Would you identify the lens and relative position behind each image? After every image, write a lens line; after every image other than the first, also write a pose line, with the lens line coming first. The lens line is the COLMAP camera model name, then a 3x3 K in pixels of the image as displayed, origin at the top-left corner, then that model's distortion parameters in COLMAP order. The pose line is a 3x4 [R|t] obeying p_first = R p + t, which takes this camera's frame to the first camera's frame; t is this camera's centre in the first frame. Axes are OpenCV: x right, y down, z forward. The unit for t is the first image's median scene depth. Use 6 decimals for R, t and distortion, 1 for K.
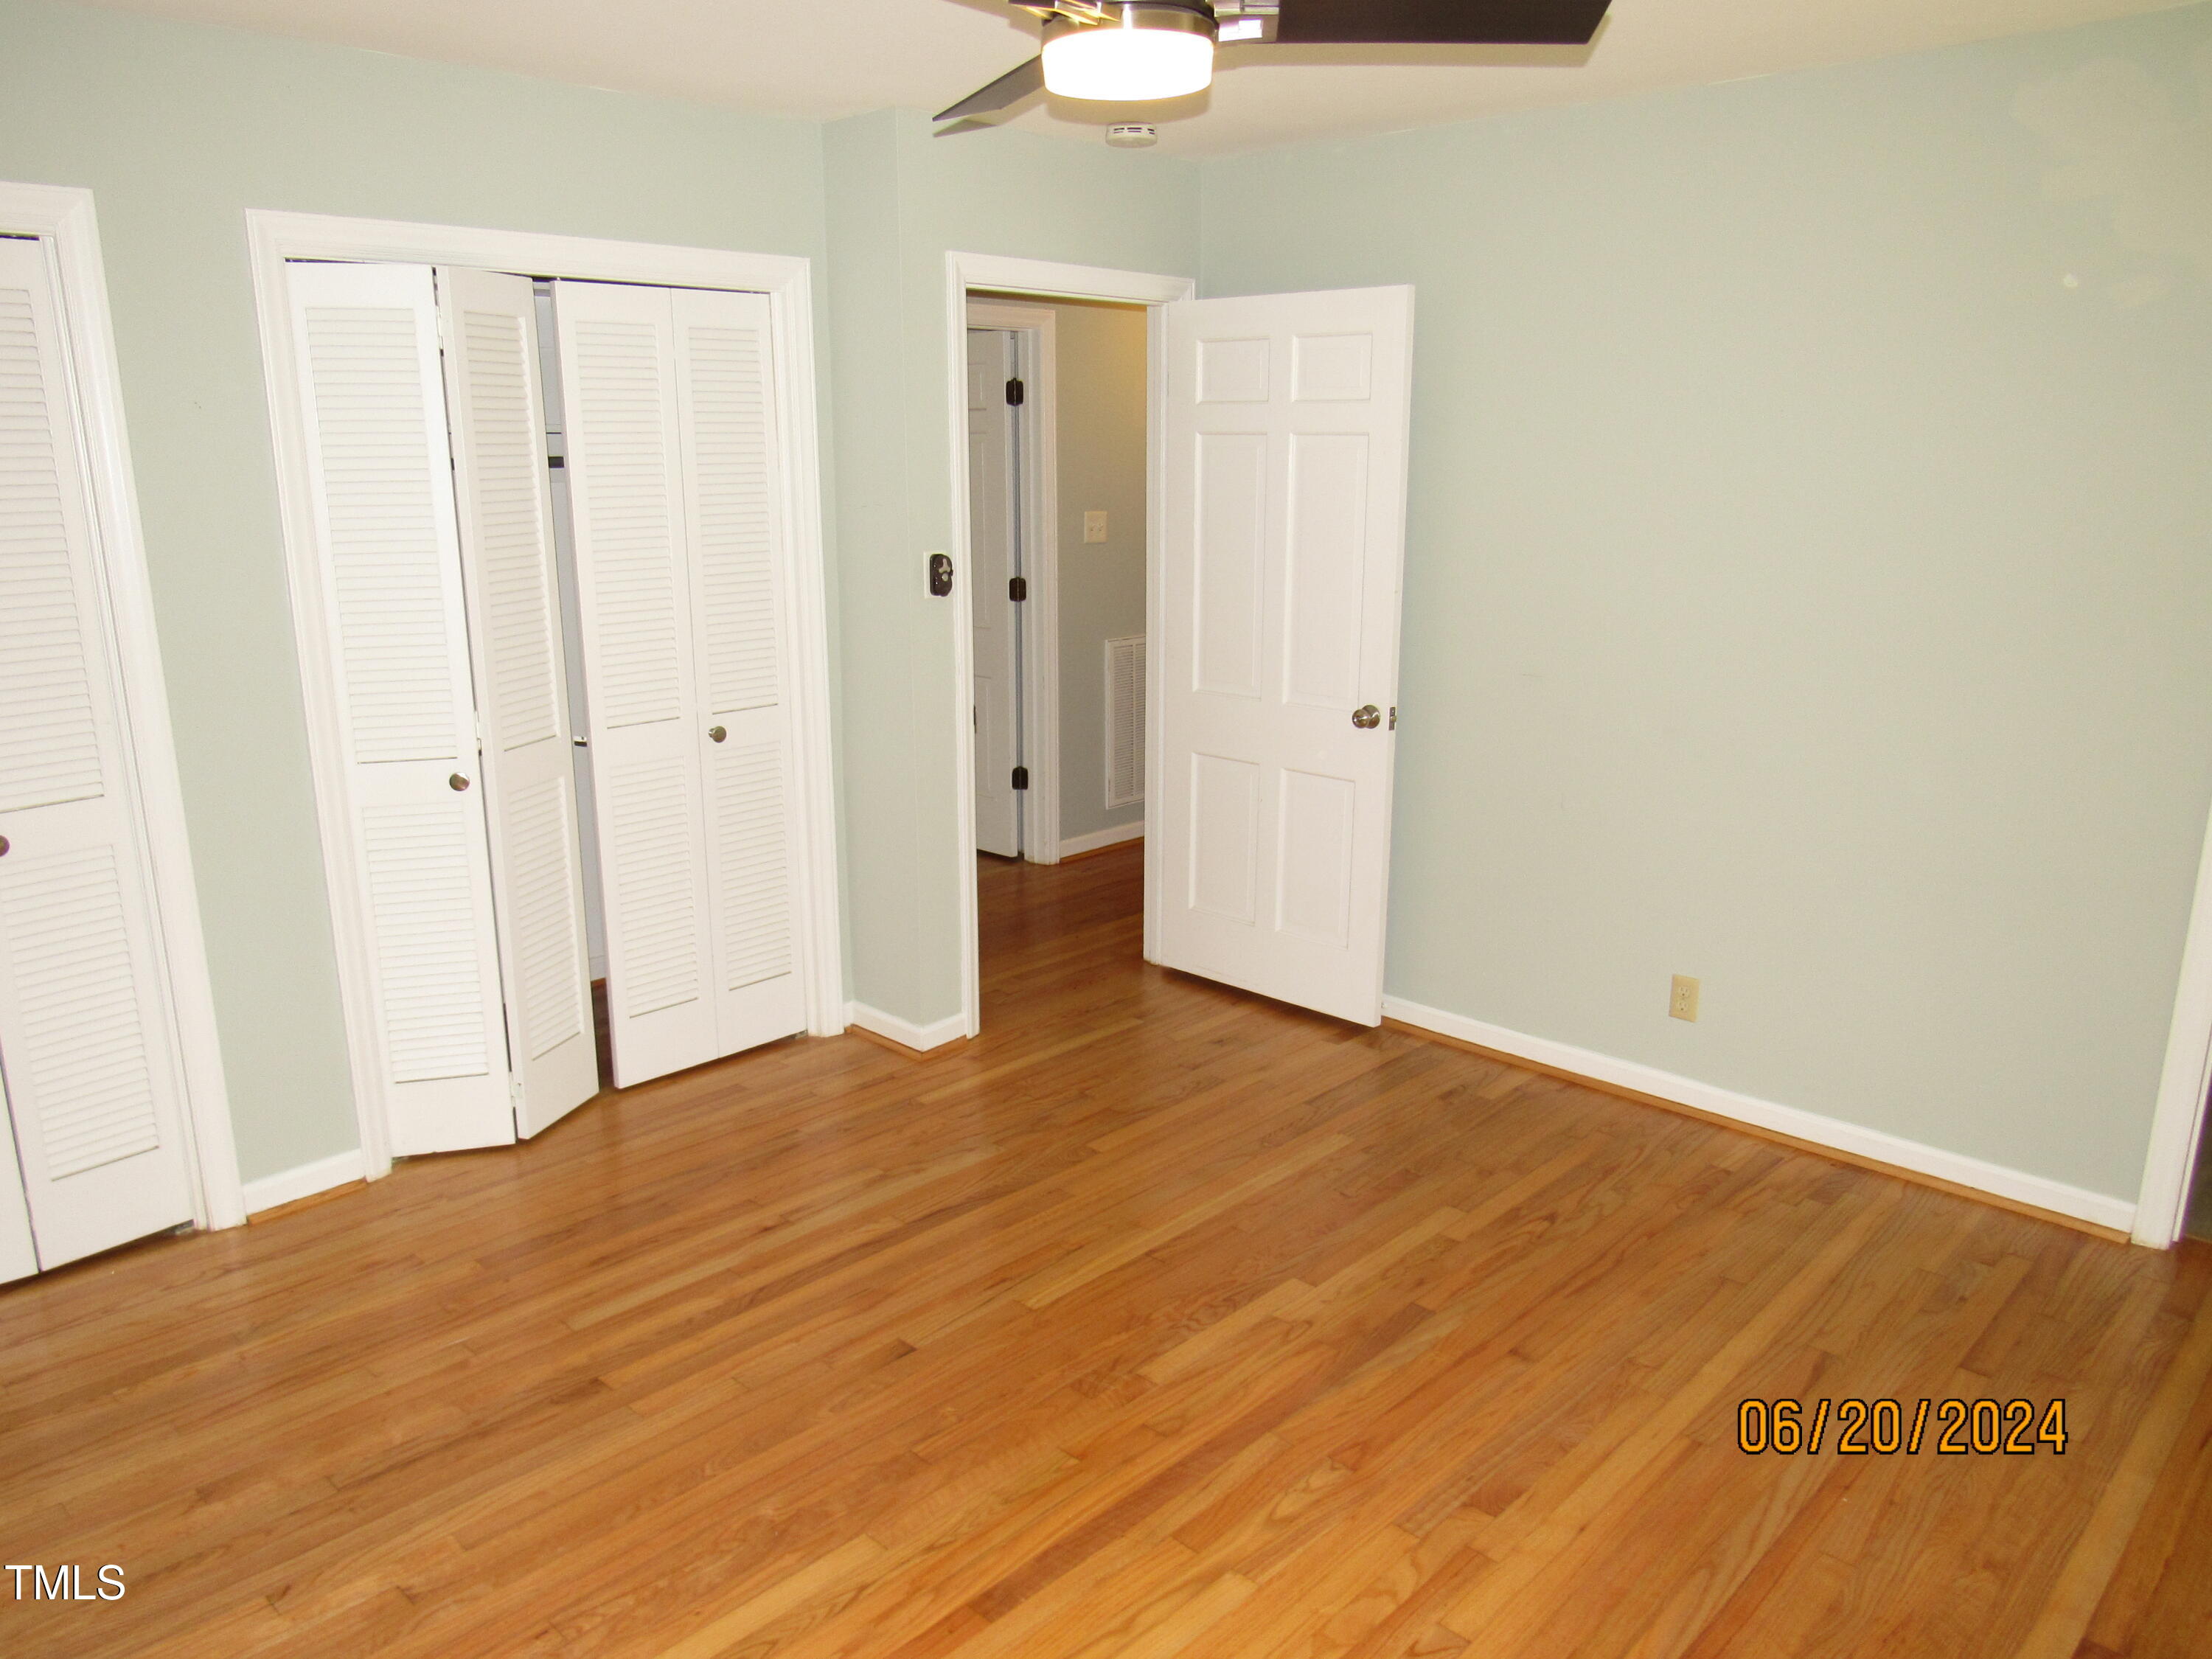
lens RADIAL K [[1584.5, 0, 1106.0], [0, 1584.5, 829.5], [0, 0, 1]] dist [0.001107, 0.001425]
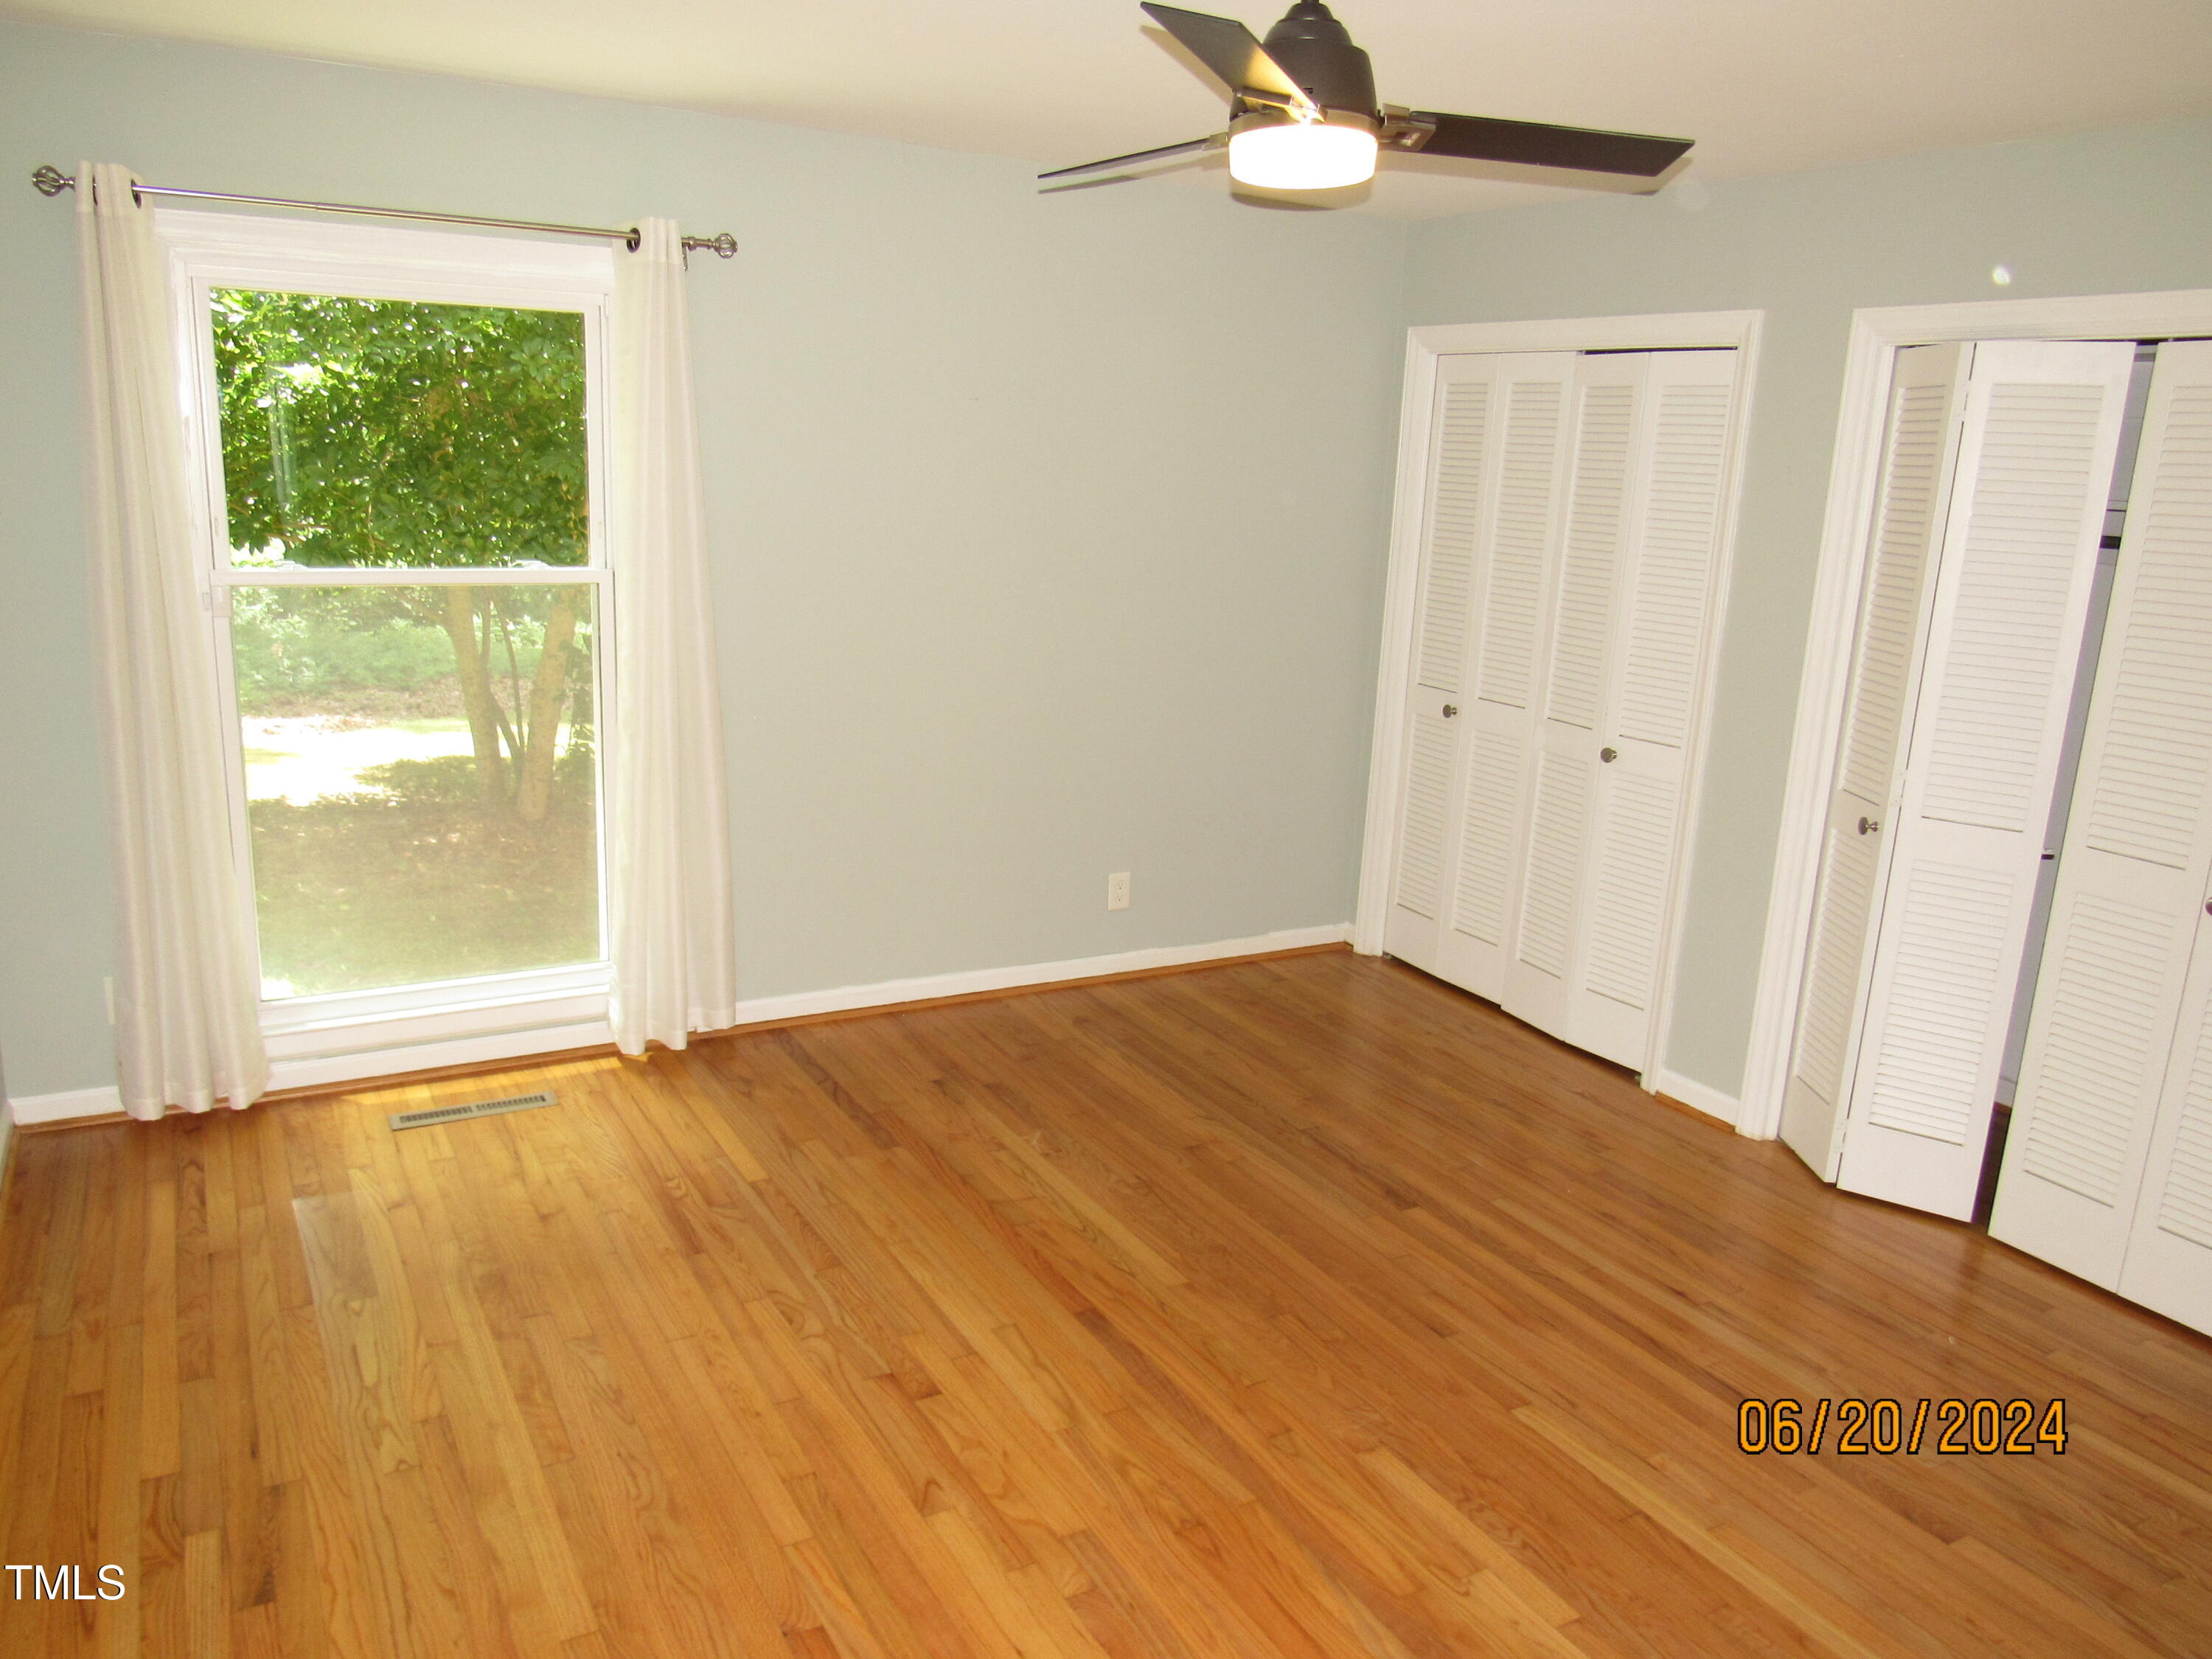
lens RADIAL K [[1617.2, 0, 1106.0], [0, 1617.2, 829.5], [0, 0, 1]] dist [0.000502, 0.003071]
pose [[-0.267395, 0.208180, -0.940830, 0.769381], [-0.289294, 0.913997, 0.284463, -0.194310], [0.919135, 0.348240, -0.184173, 0.760730]]
